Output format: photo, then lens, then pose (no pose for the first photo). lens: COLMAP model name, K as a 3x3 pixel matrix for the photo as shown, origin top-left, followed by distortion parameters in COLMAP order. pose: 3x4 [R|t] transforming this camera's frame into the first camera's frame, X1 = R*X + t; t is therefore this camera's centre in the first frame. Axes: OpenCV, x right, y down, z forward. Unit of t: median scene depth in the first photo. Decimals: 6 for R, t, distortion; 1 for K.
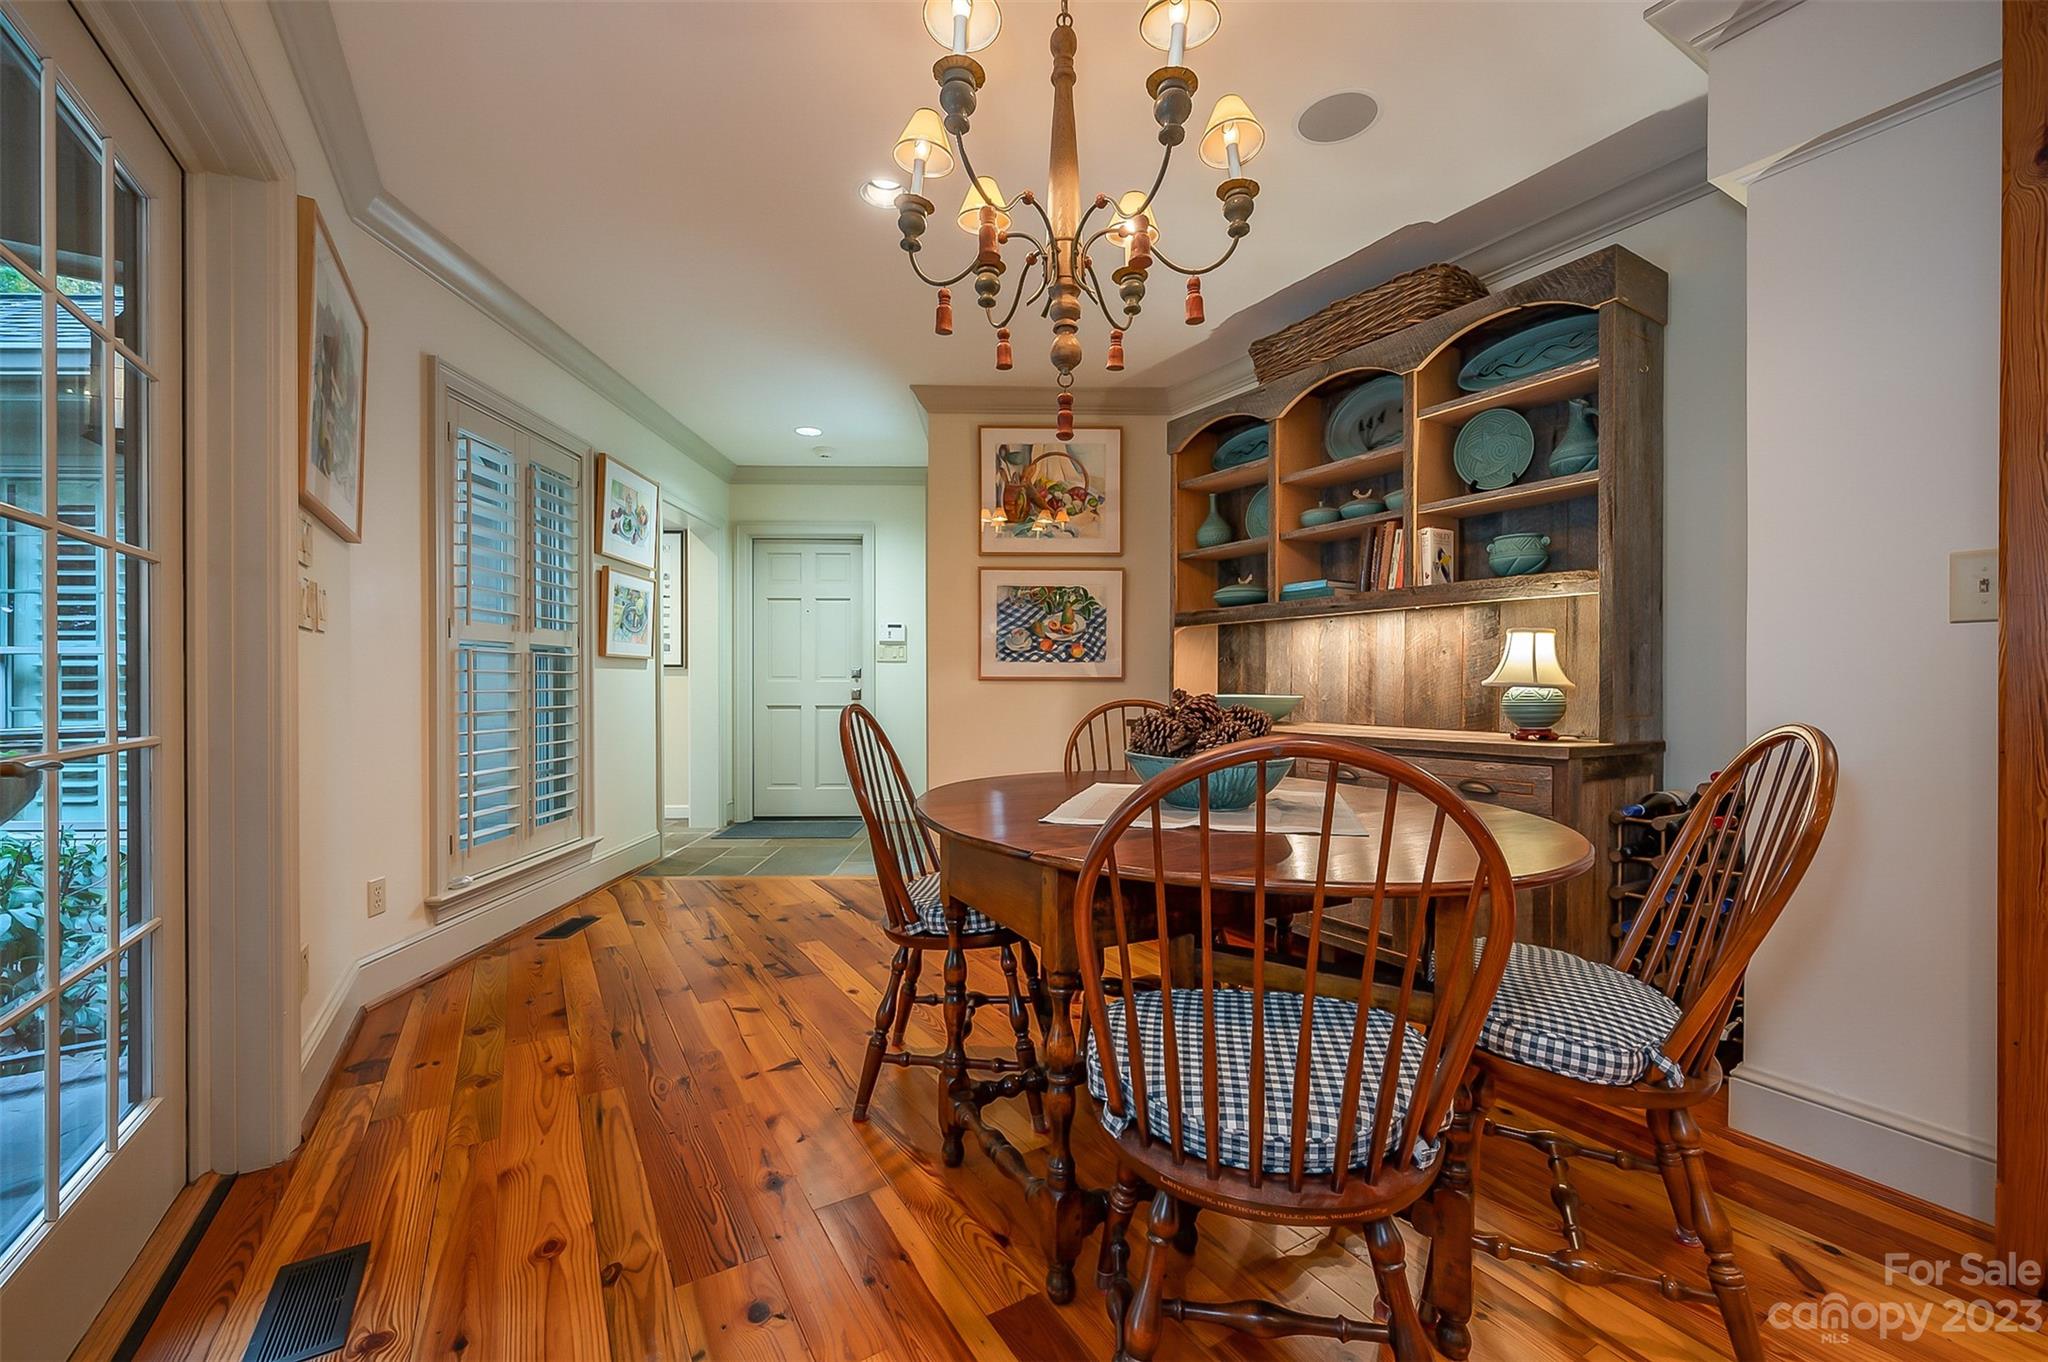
lens RADIAL K [[811.3, 0, 1011.4], [0, 811.3, 681.3], [0, 0, 1]] dist [0.000125, 0.000265]
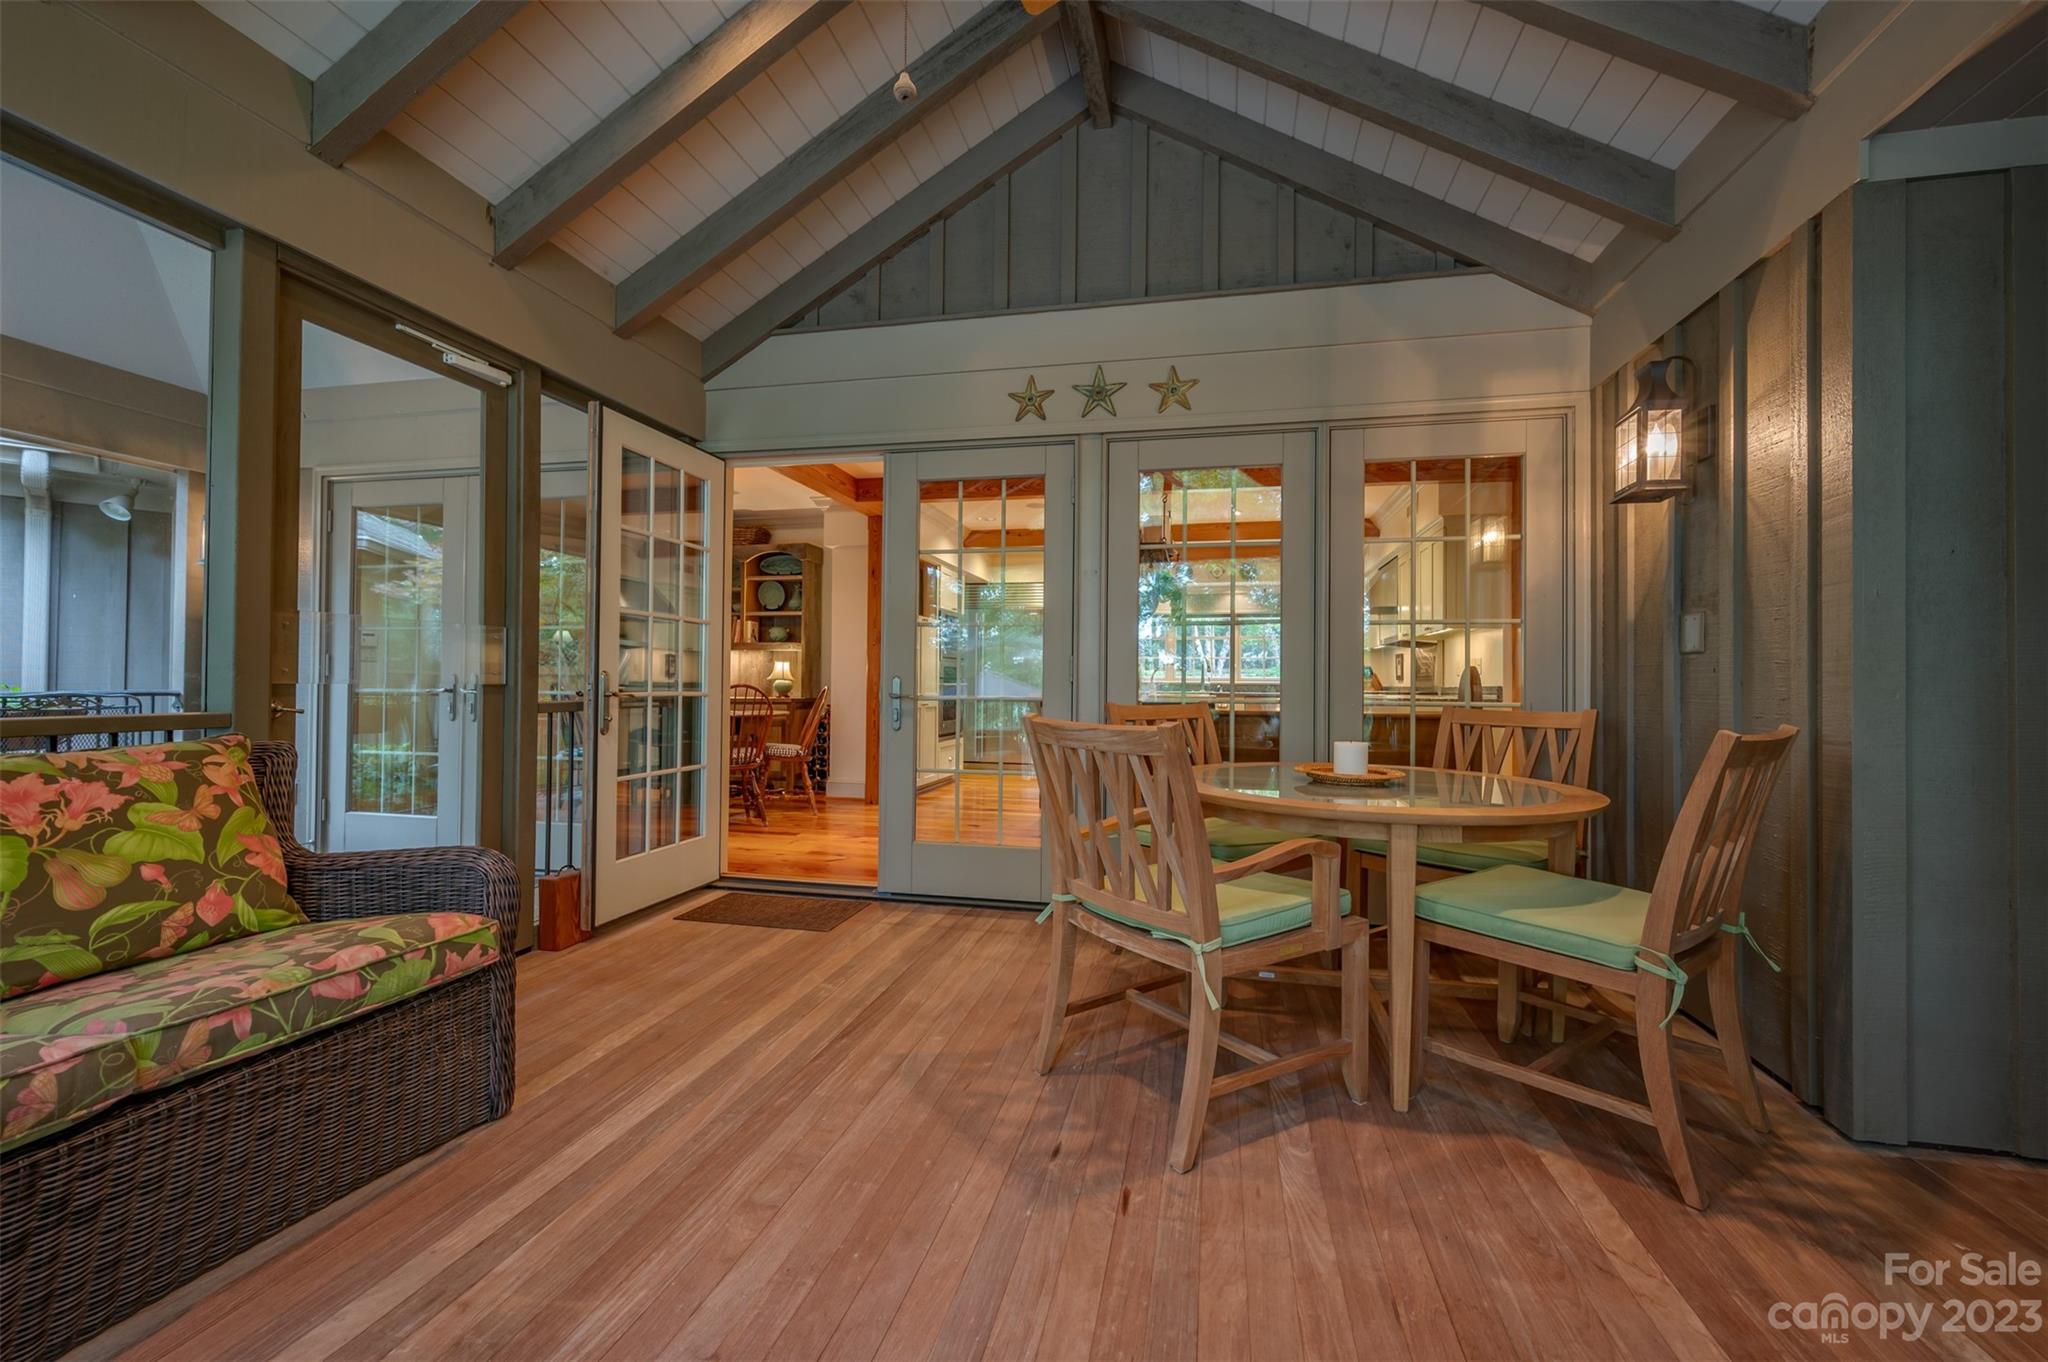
lens RADIAL K [[811.3, 0, 1011.4], [0, 811.3, 681.3], [0, 0, 1]] dist [0.000125, 0.000265]
pose [[0.659540, 0.007340, 0.751634, -0.951107], [-0.013223, 0.999911, 0.001838, -0.005863], [-0.751553, -0.011151, 0.659578, -1.456070]]
